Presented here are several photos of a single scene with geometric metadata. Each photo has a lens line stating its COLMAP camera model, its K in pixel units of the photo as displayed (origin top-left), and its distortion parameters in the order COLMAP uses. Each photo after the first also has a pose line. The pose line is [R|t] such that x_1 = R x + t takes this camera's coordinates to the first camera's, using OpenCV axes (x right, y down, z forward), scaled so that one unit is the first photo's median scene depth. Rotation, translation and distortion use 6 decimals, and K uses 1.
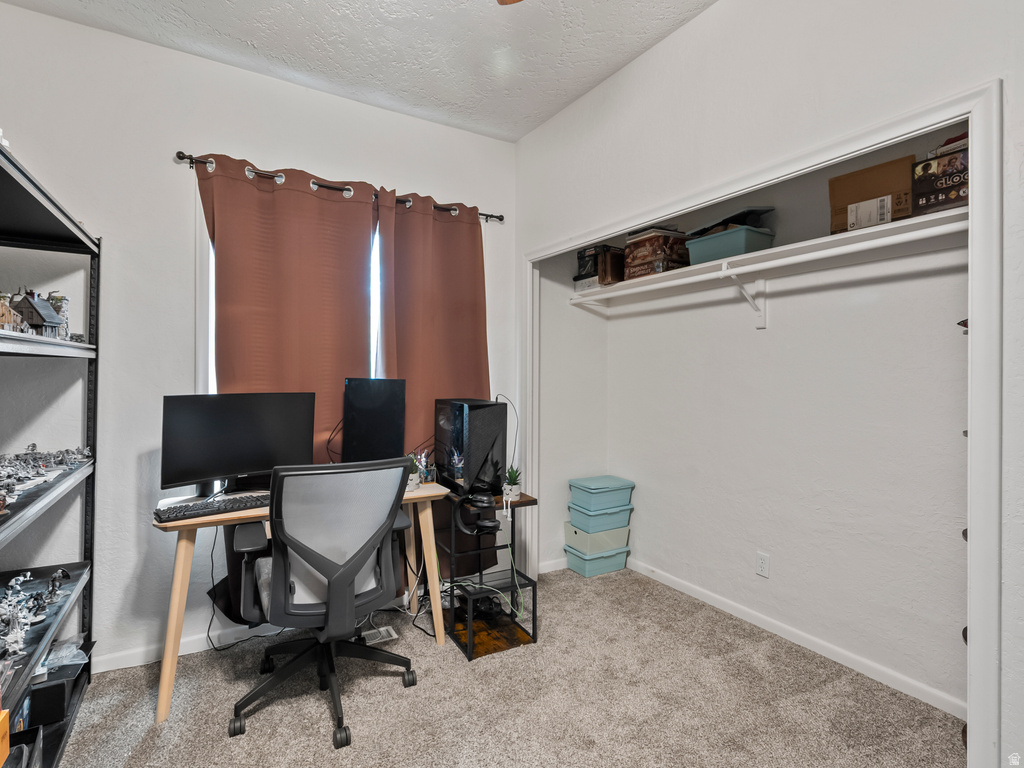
lens RADIAL K [[525.1, 0, 507.0], [0, 525.1, 367.6], [0, 0, 1]] dist [-0.002011, 0.003138]
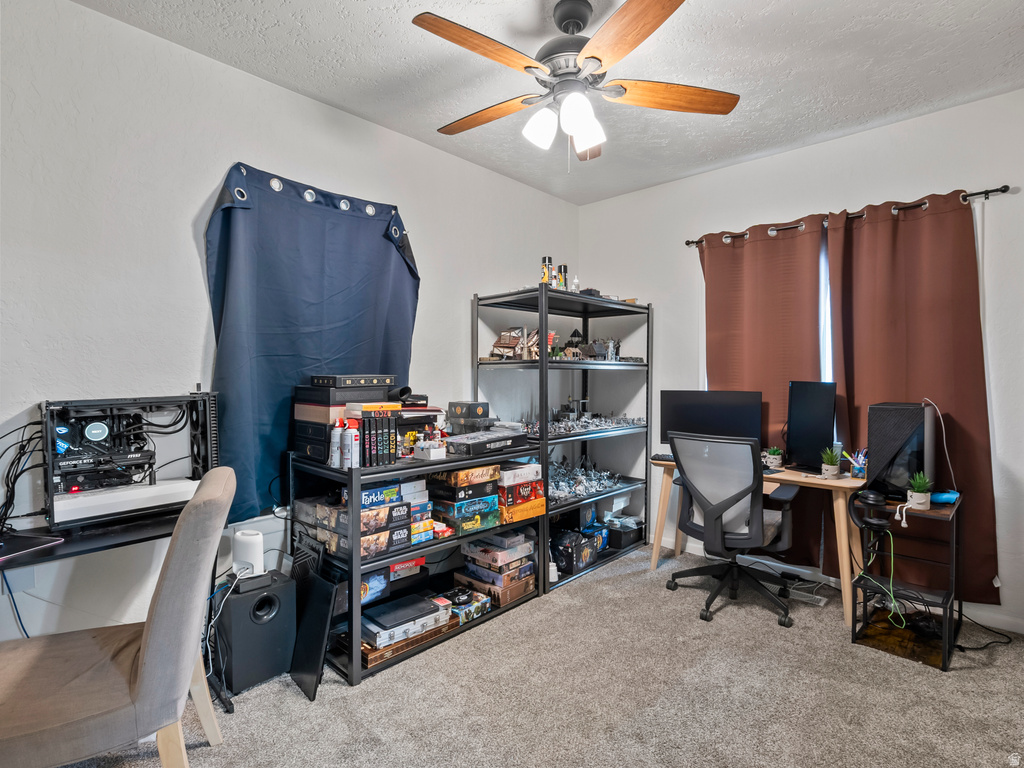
lens RADIAL K [[525.1, 0, 510.2], [0, 525.1, 379.2], [0, 0, 1]] dist [-0.002011, 0.003138]
pose [[0.274445, -0.001332, -0.961602, 0.714582], [0.006858, 0.999976, 0.000572, 0.010239], [0.961578, -0.006751, 0.274448, 0.026777]]
